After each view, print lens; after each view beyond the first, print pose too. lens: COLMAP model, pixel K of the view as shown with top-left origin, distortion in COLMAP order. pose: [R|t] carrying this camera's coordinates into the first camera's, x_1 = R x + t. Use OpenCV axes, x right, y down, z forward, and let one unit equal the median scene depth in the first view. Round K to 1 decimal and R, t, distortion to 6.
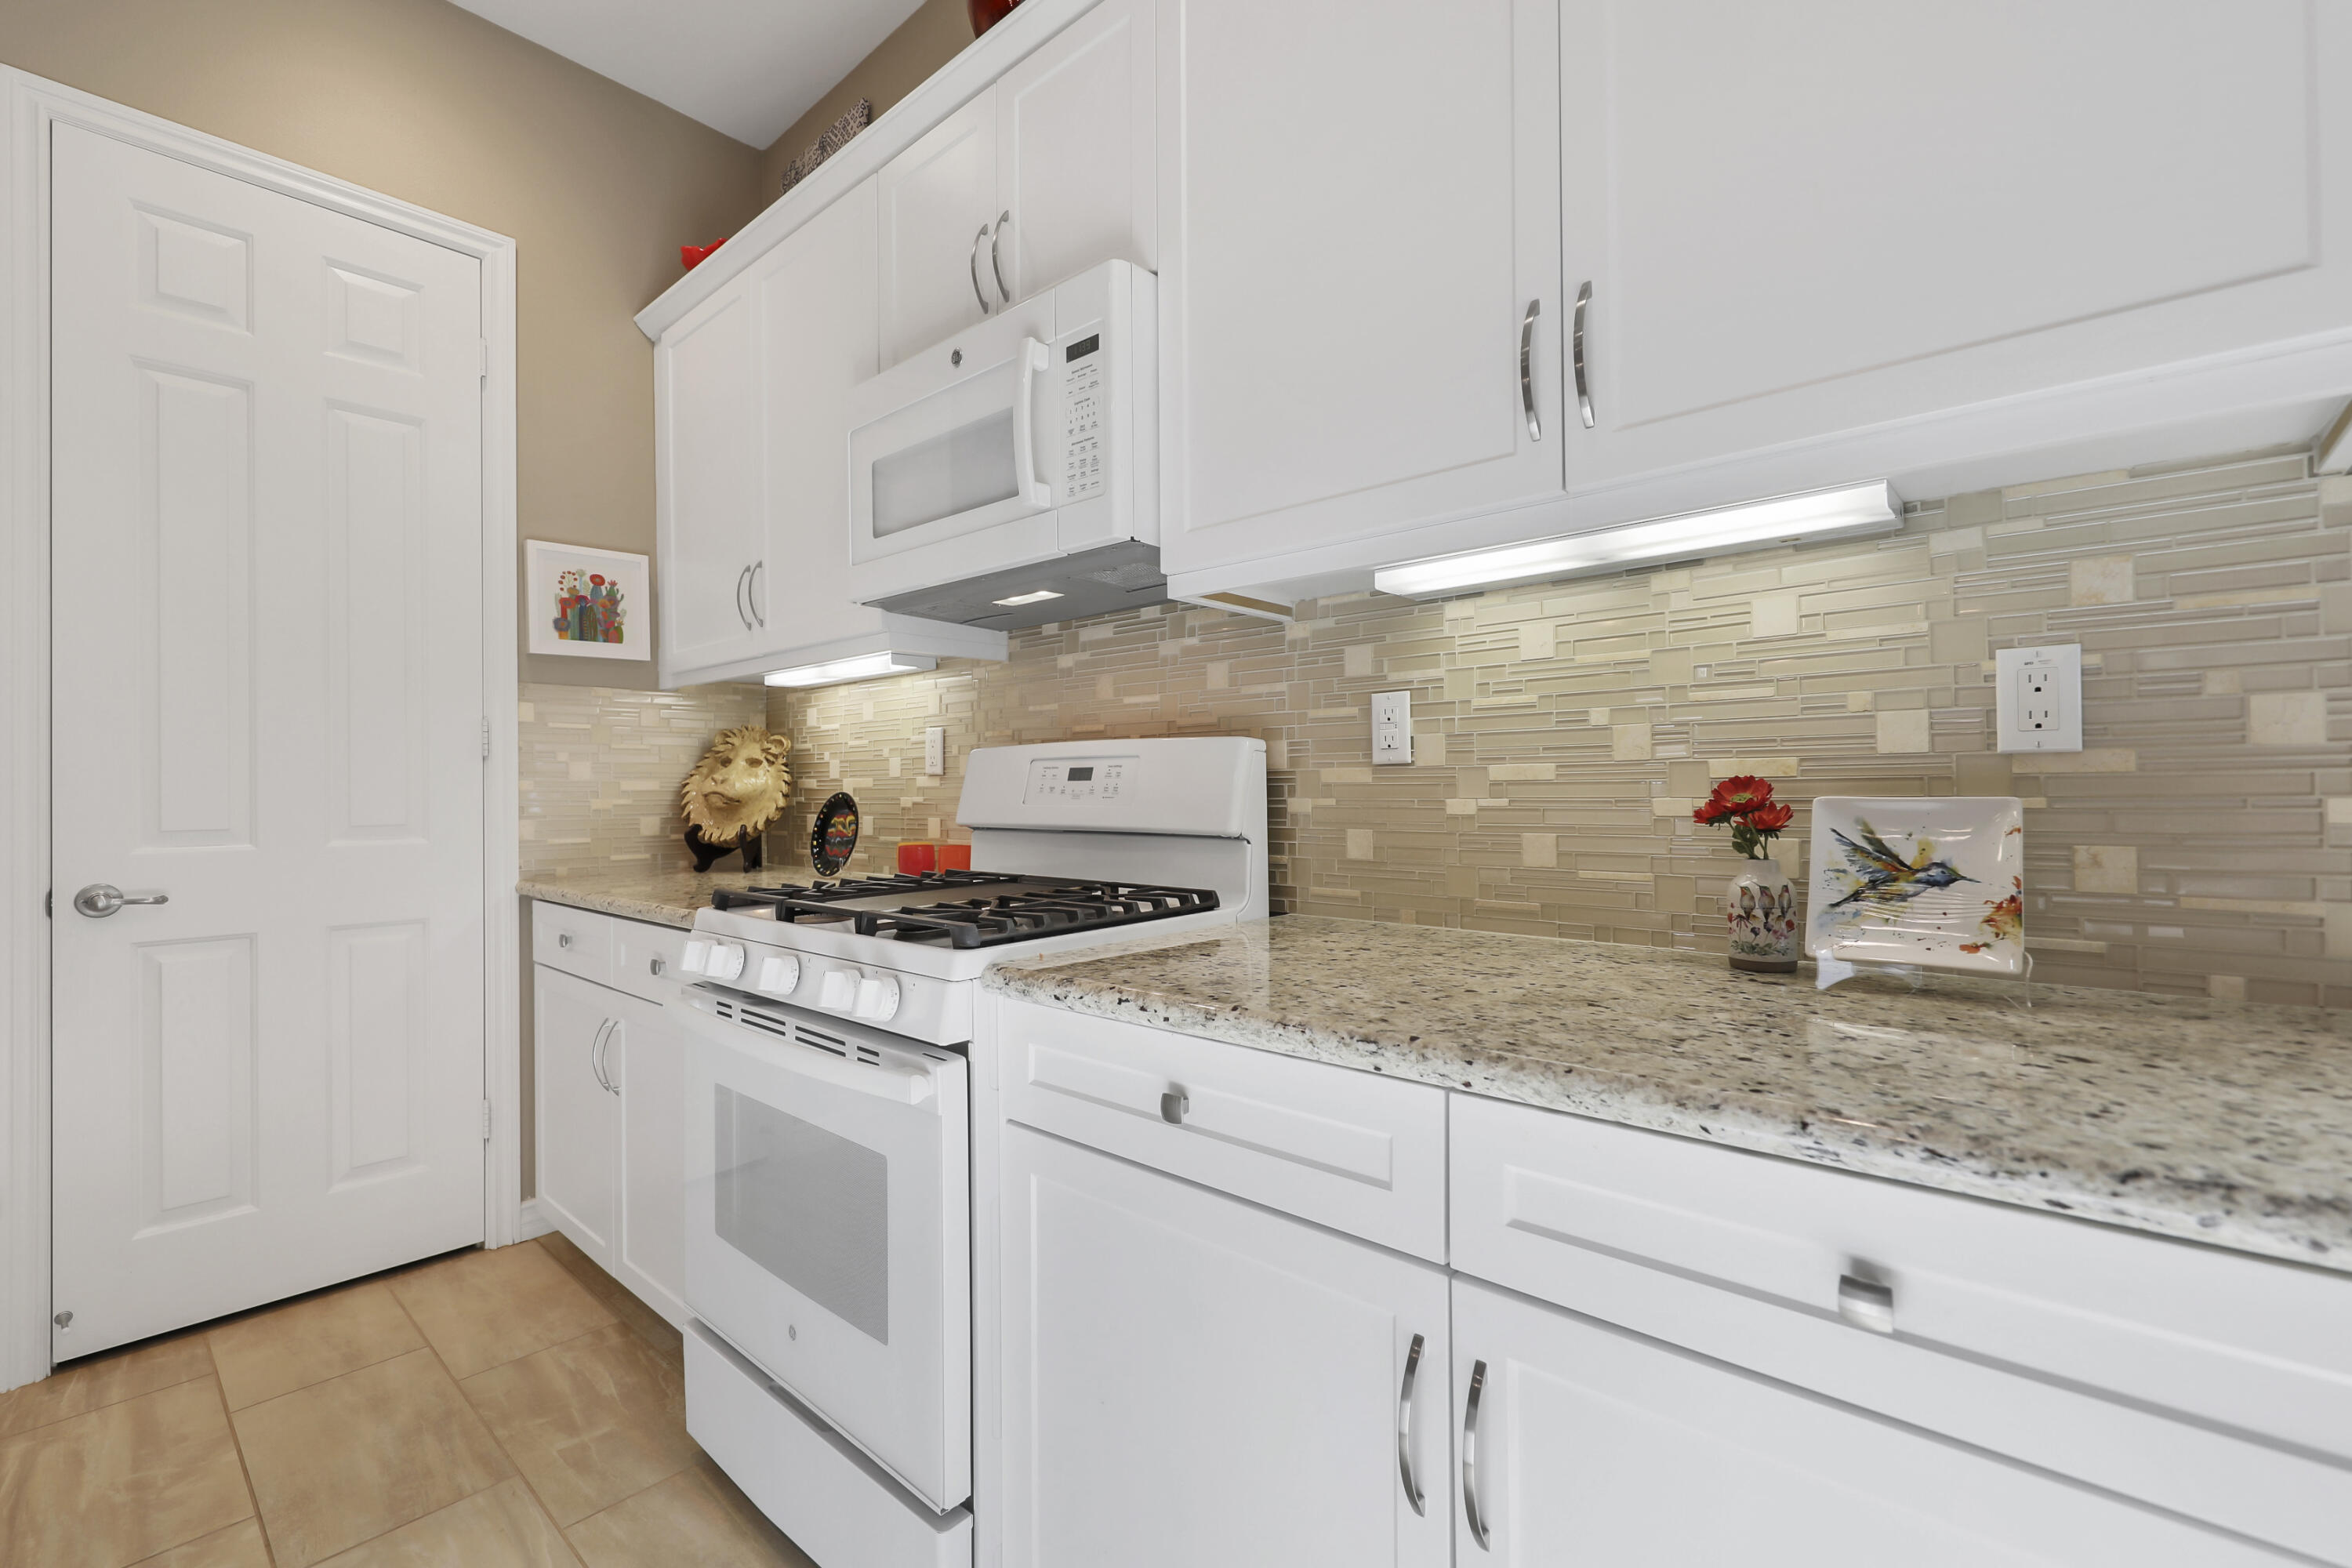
lens RADIAL K [[1021.1, 0, 1186.0], [0, 1021.1, 781.5], [0, 0, 1]] dist [0.006824, -0.002307]
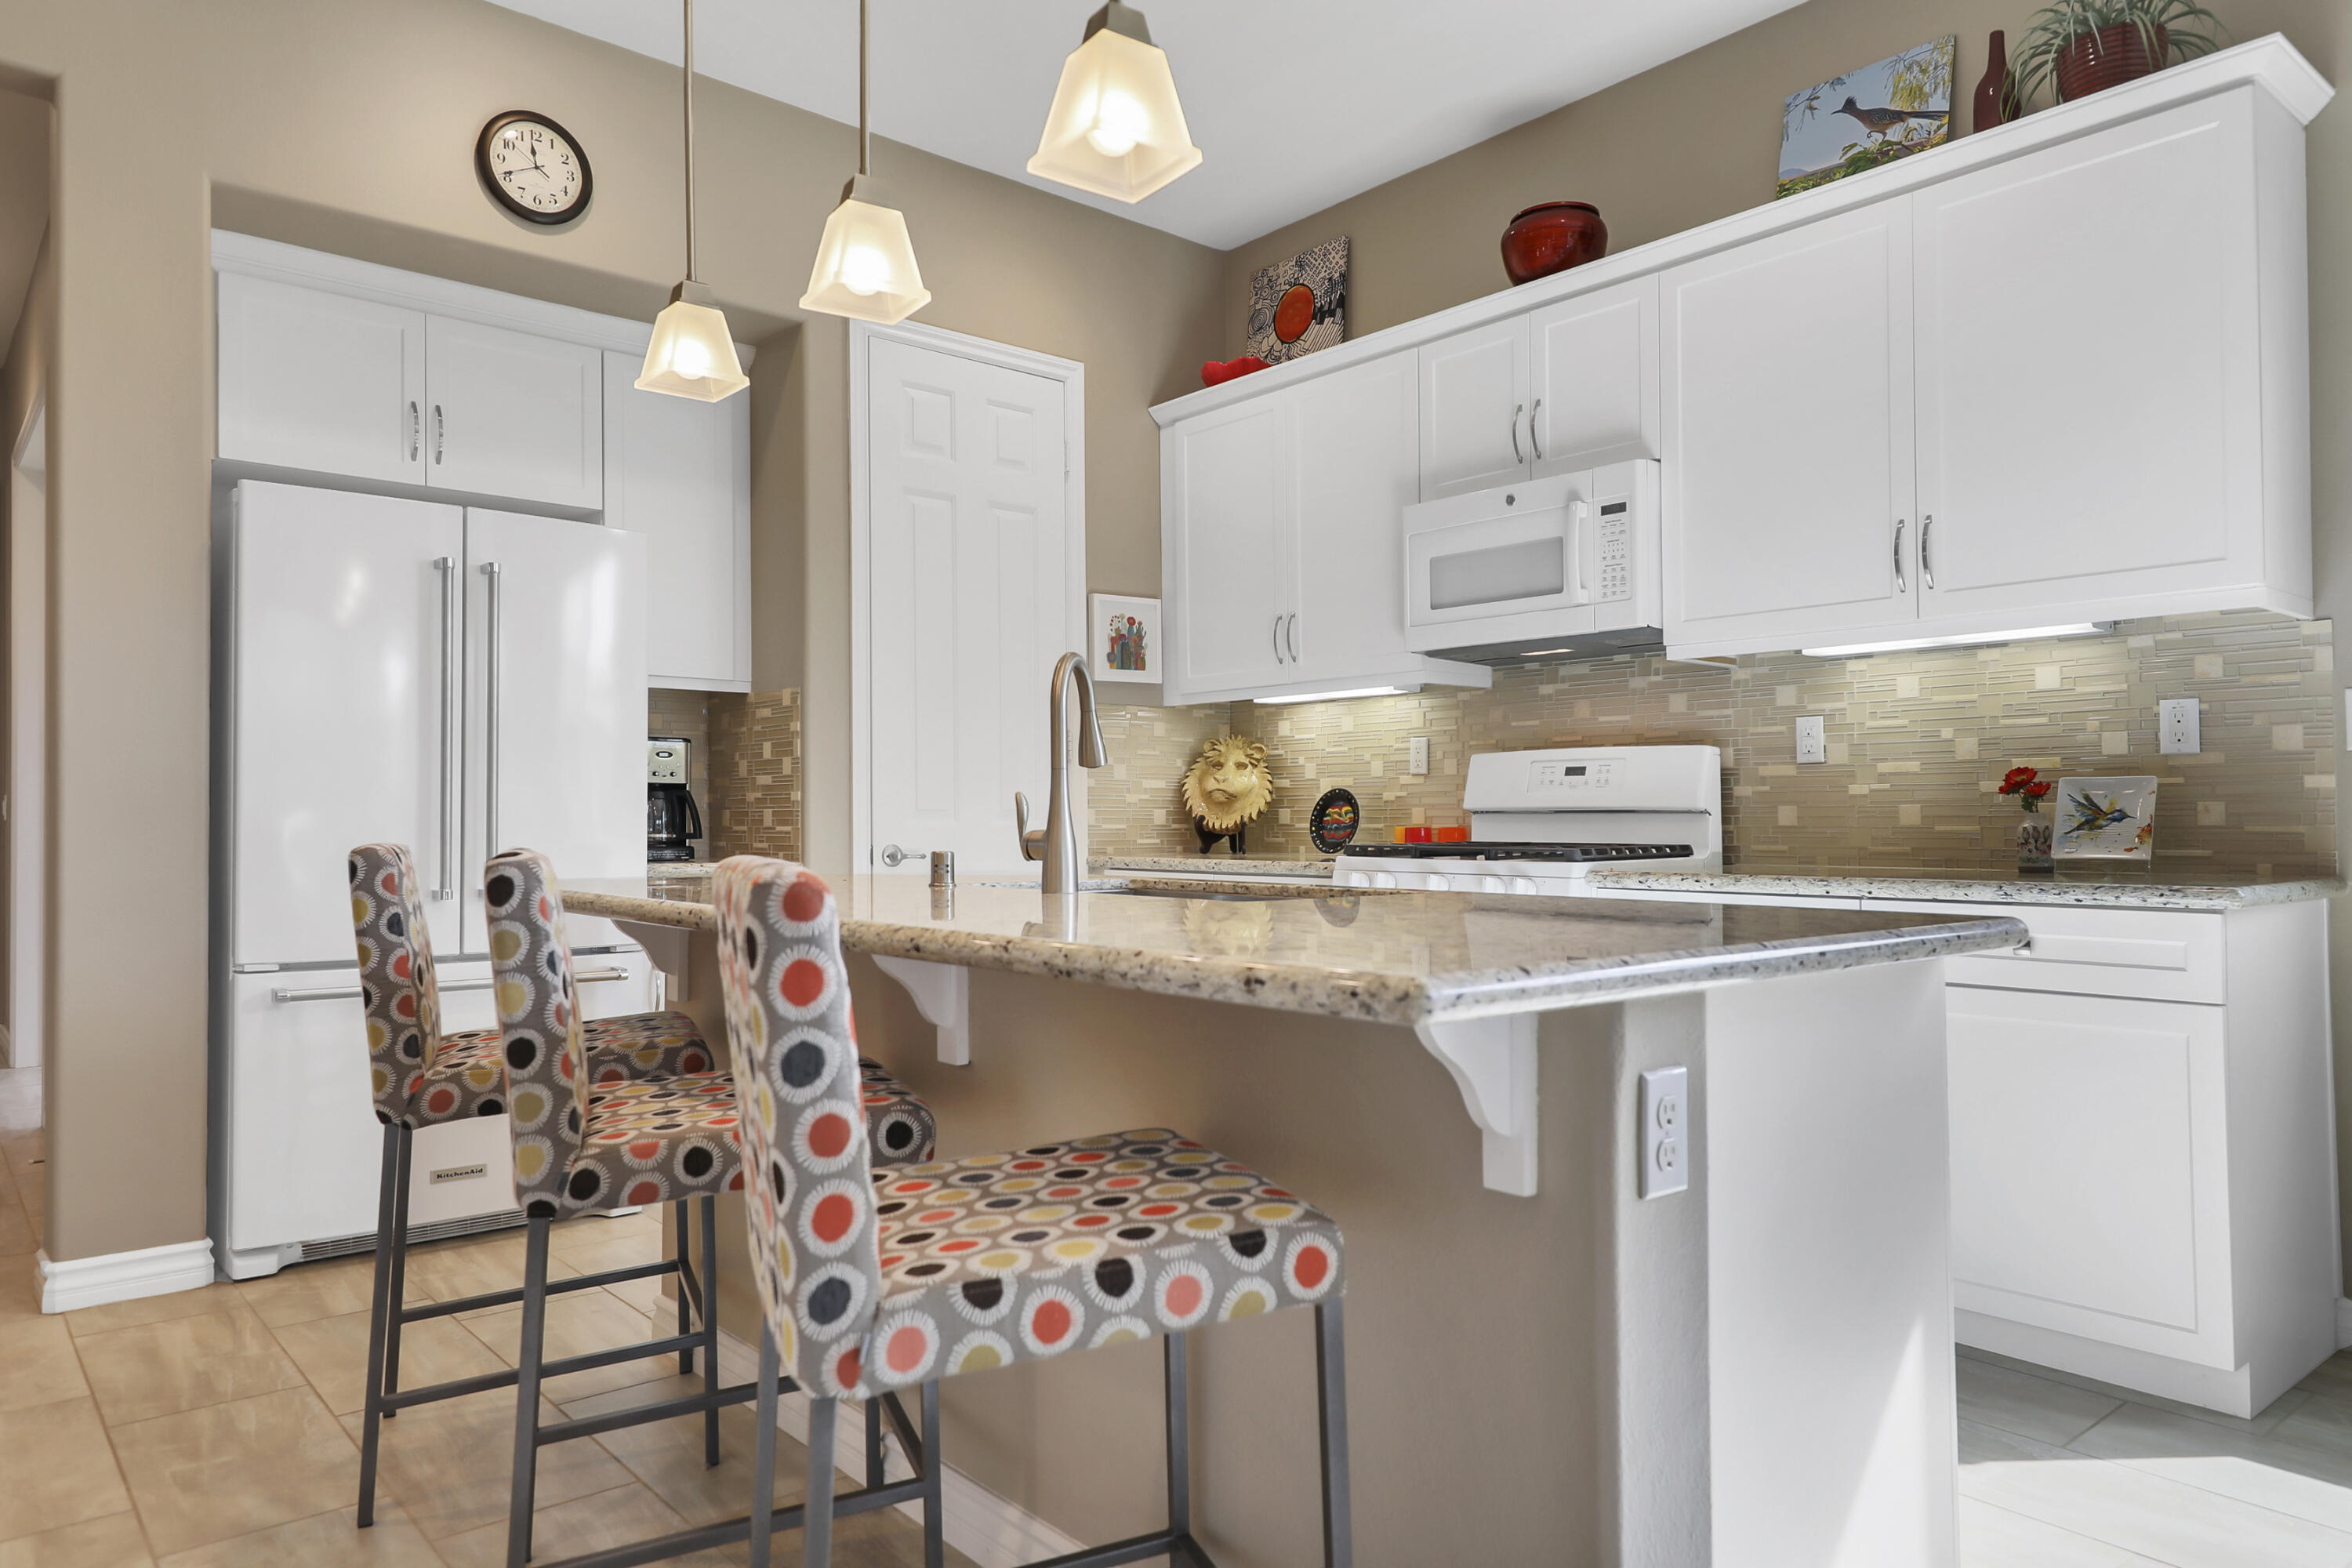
lens RADIAL K [[1514.7, 0, 1182.2], [0, 1514.7, 768.2], [0, 0, 1]] dist [0.007235, 0.001139]
pose [[0.990533, 0.001604, -0.137262, -0.406974], [-0.005201, 0.999652, -0.025849, 0.052622], [0.137173, 0.026318, 0.990197, -1.343207]]
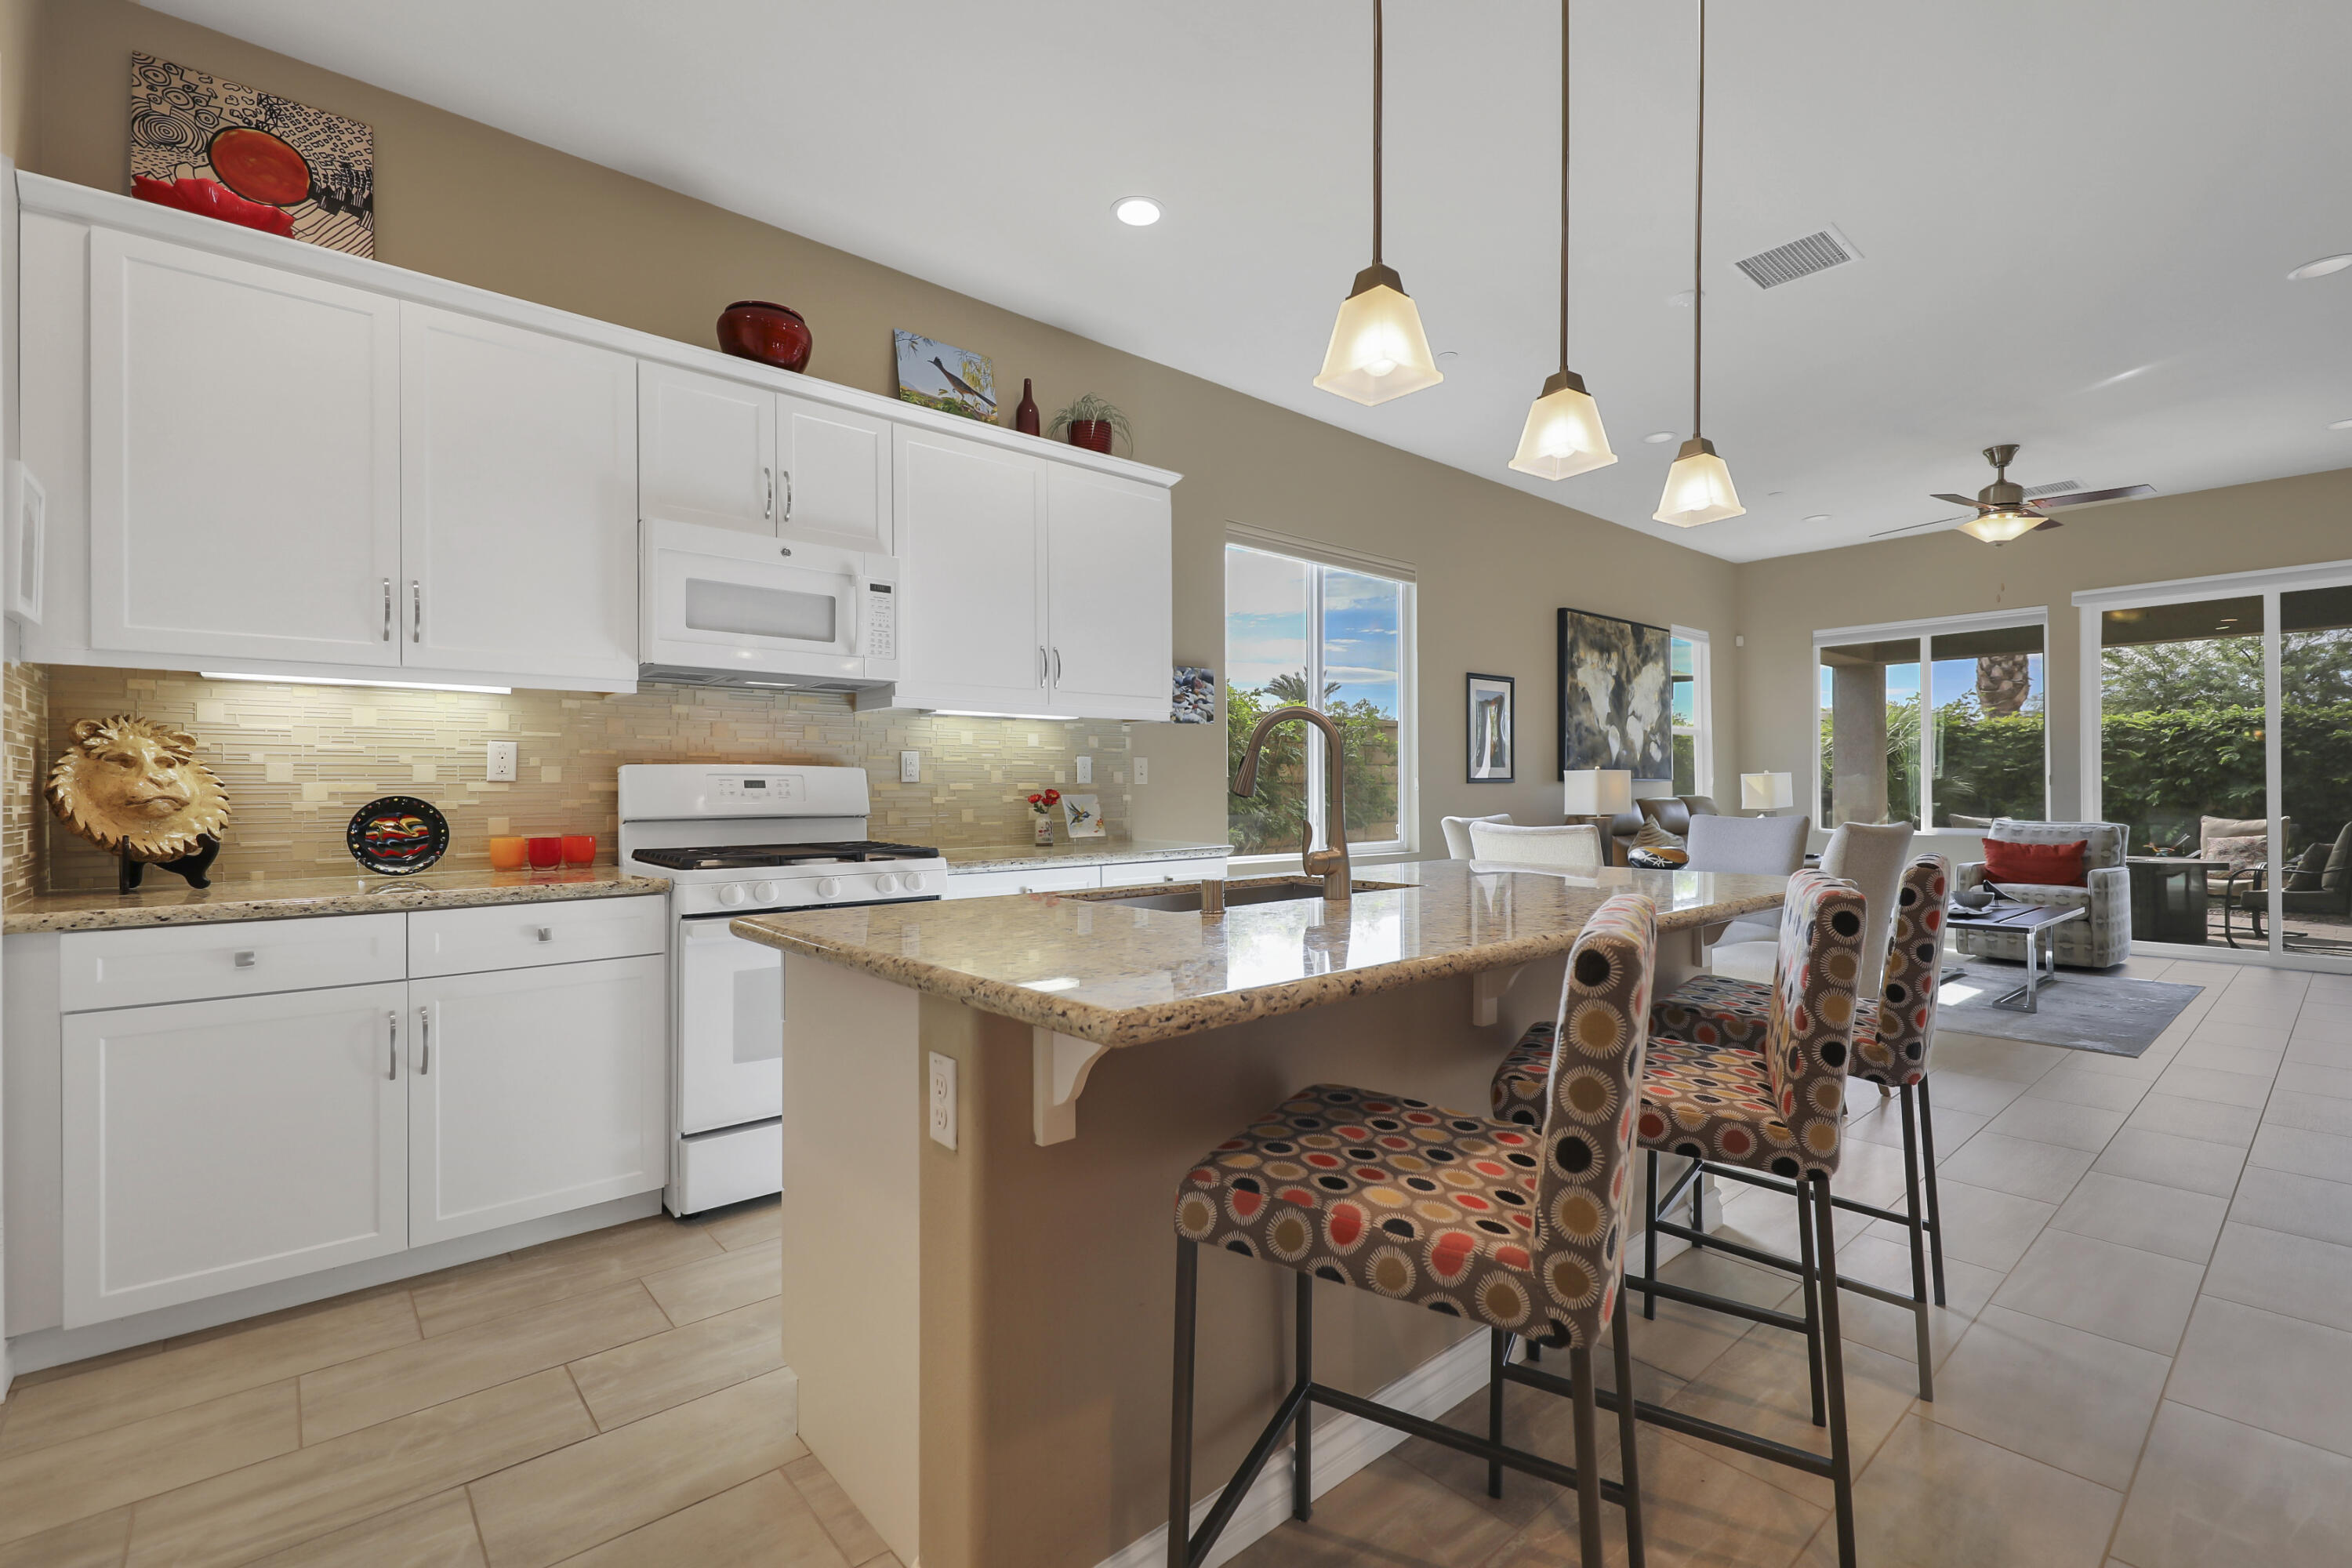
lens RADIAL K [[1021.1, 0, 1183.2], [0, 1021.1, 775.7], [0, 0, 1]] dist [0.006824, -0.002307]
pose [[0.126778, 0.021734, 0.991693, -1.943111], [-0.002063, 0.999764, -0.021647, 0.016133], [-0.991929, 0.000699, 0.126793, 0.081467]]
